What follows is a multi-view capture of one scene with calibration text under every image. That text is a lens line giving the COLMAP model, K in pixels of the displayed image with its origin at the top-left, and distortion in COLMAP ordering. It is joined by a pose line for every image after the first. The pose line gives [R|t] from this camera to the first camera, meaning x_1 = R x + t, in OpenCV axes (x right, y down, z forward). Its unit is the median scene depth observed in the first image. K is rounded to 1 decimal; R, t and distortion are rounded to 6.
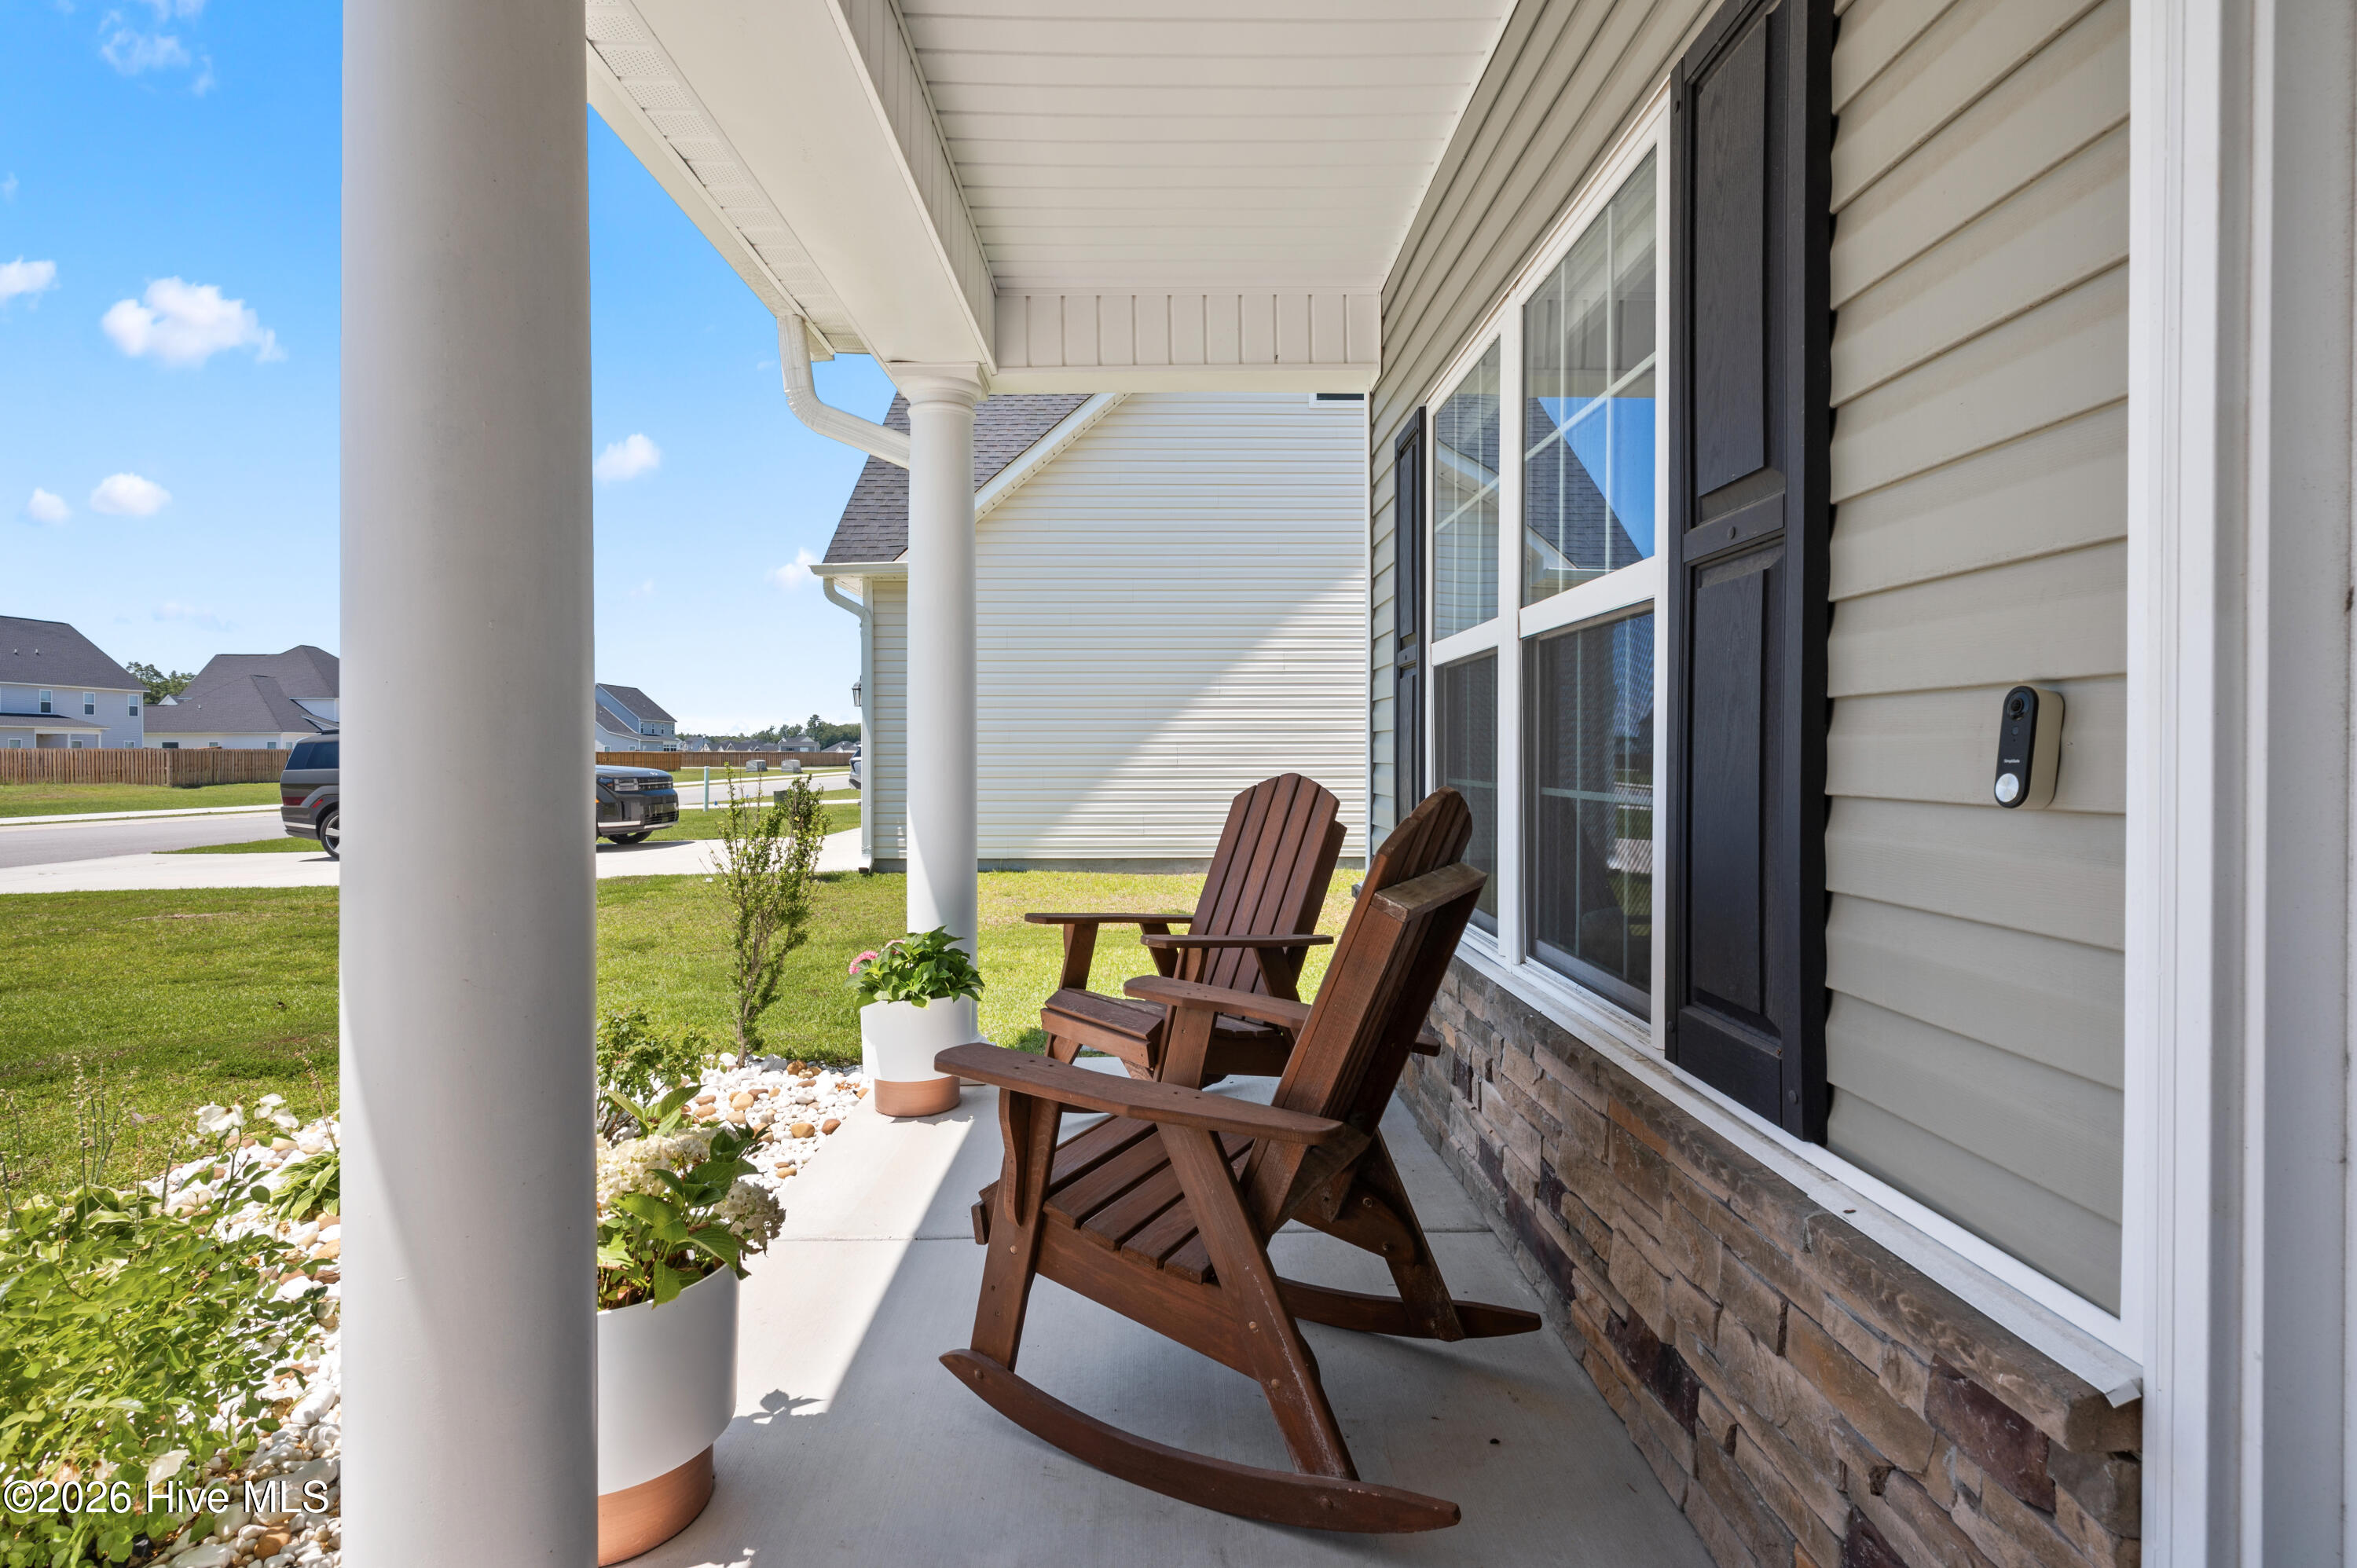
lens RADIAL K [[1129.2, 0, 1178.0], [0, 1129.2, 772.2], [0, 0, 1]] dist [-0.001503, 0.000917]
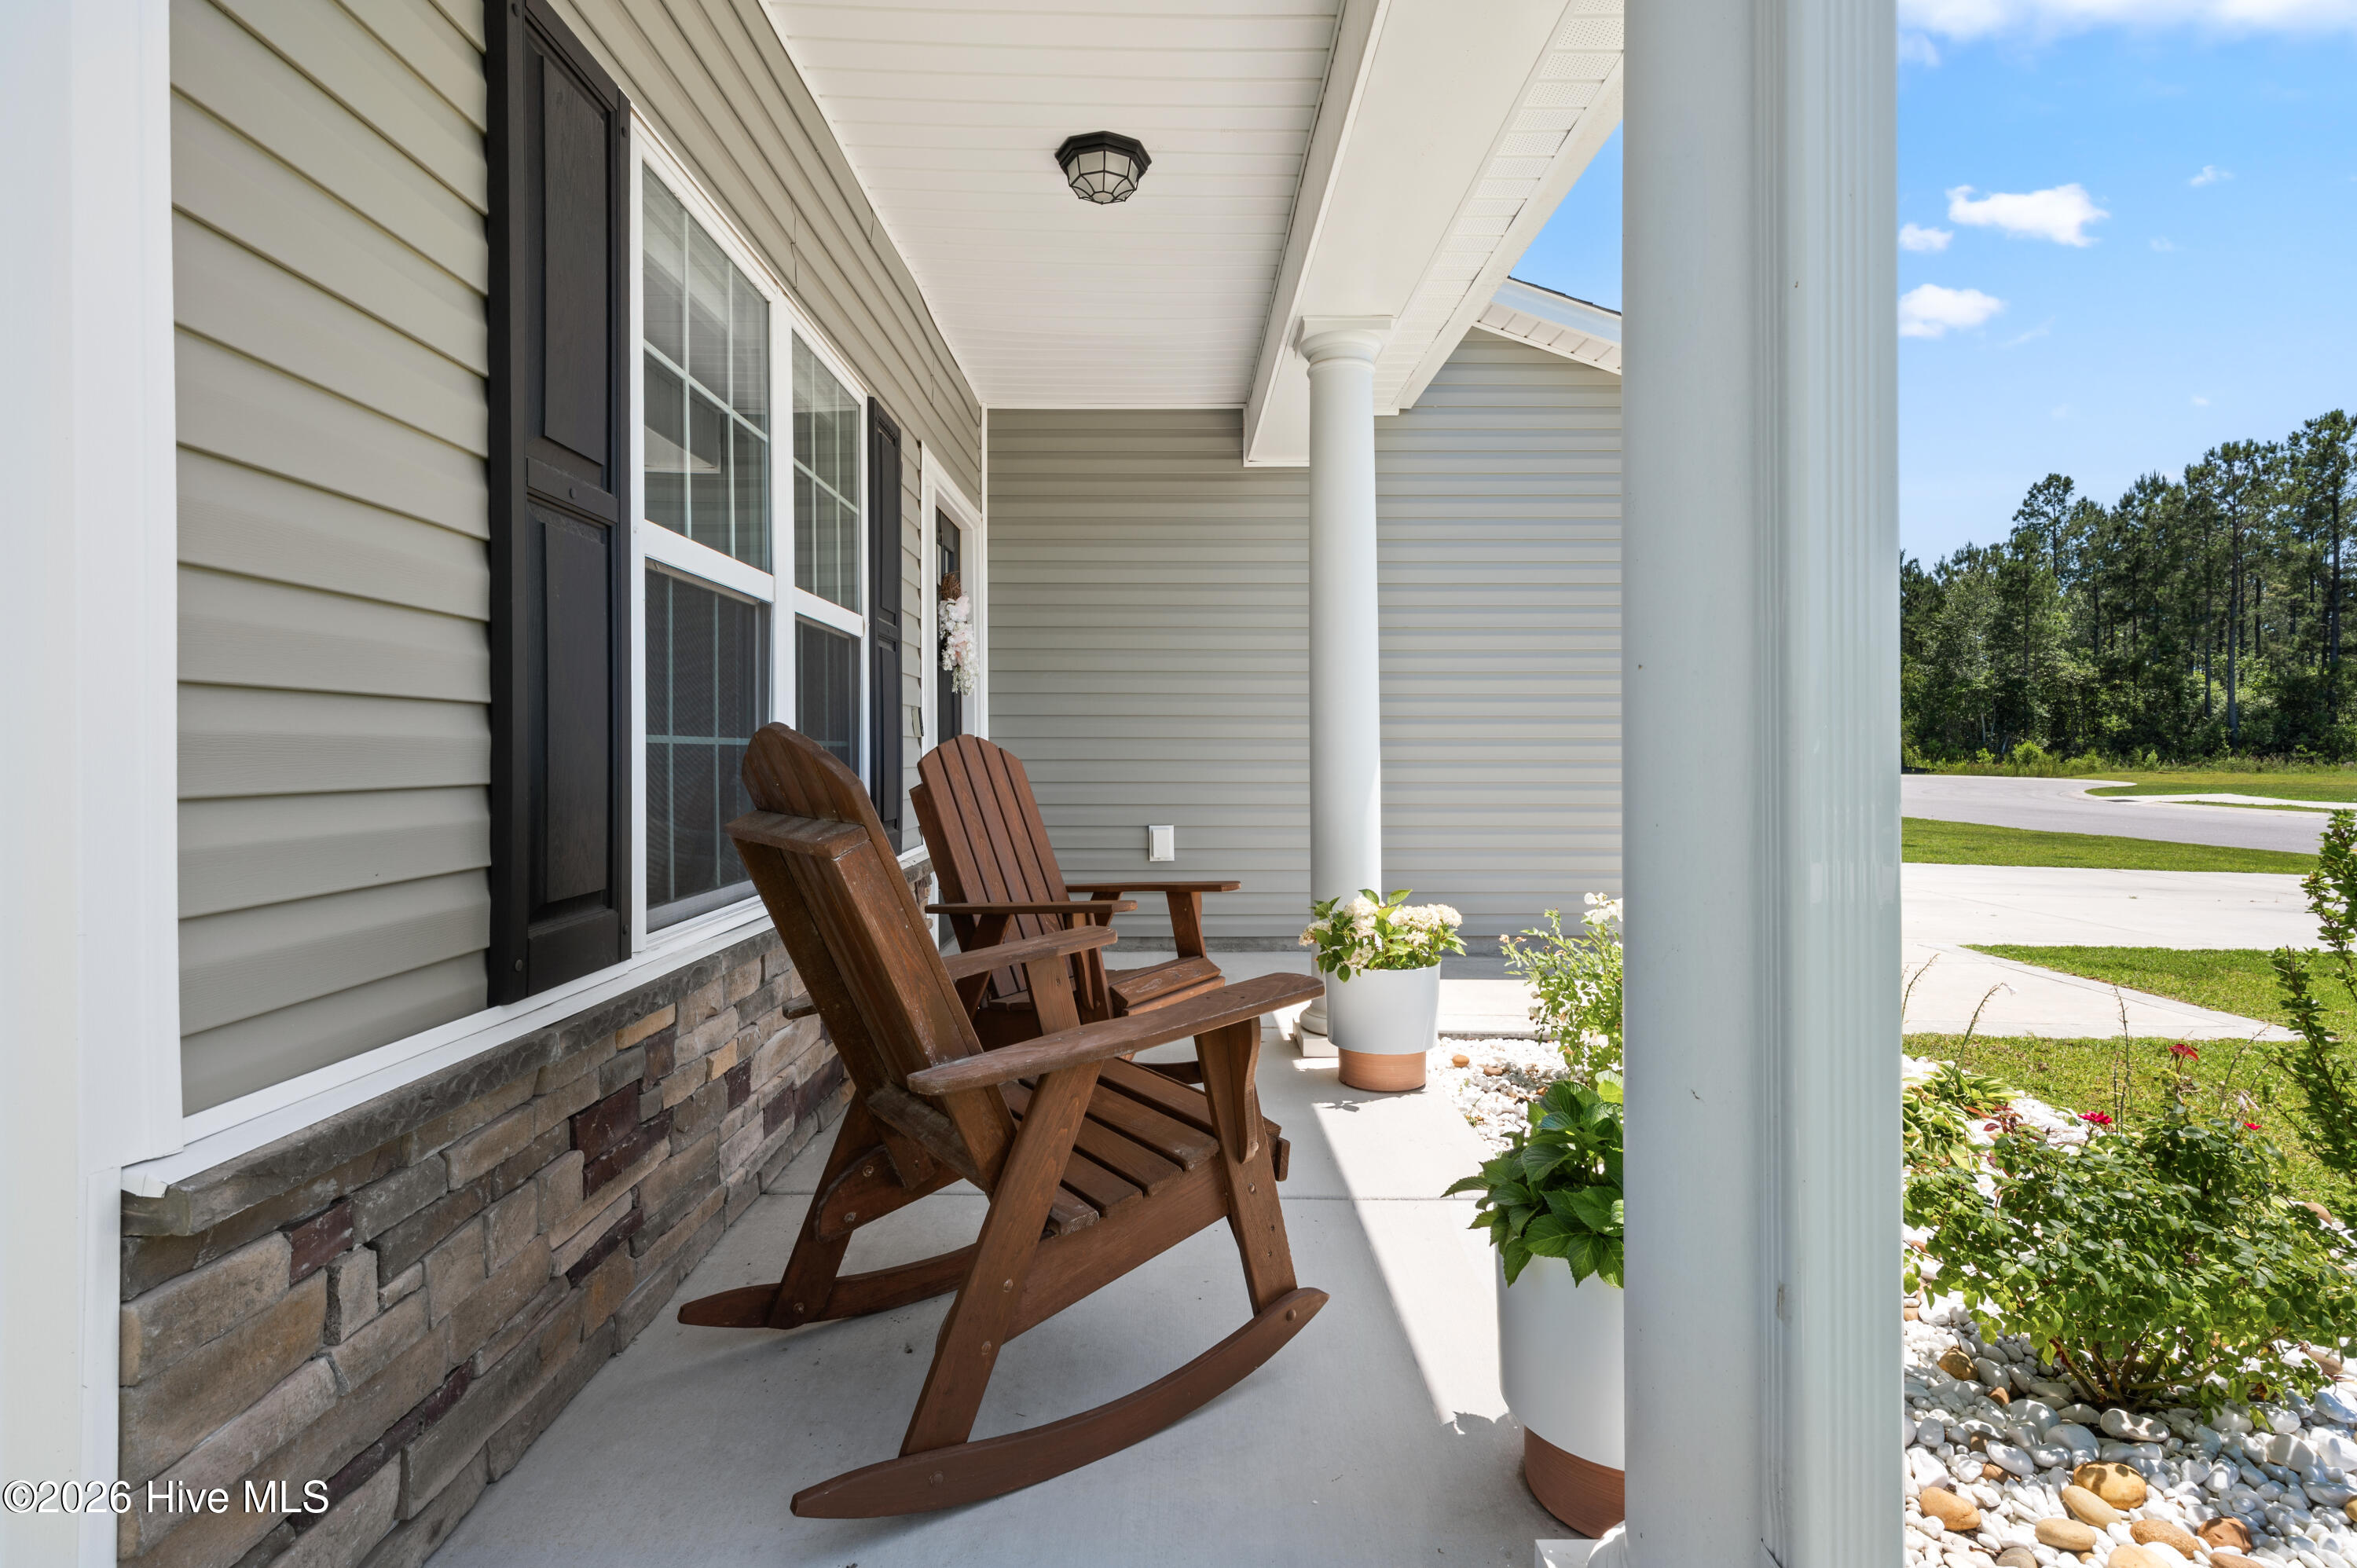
lens RADIAL K [[1142.7, 0, 1182.2], [0, 1142.7, 754.5], [0, 0, 1]] dist [-0.001466, 0.000413]
pose [[-0.999829, 0.006672, 0.017254, -0.118464], [0.006561, 0.999957, -0.006484, 0.044854], [-0.017296, -0.006370, -0.999830, 2.129033]]
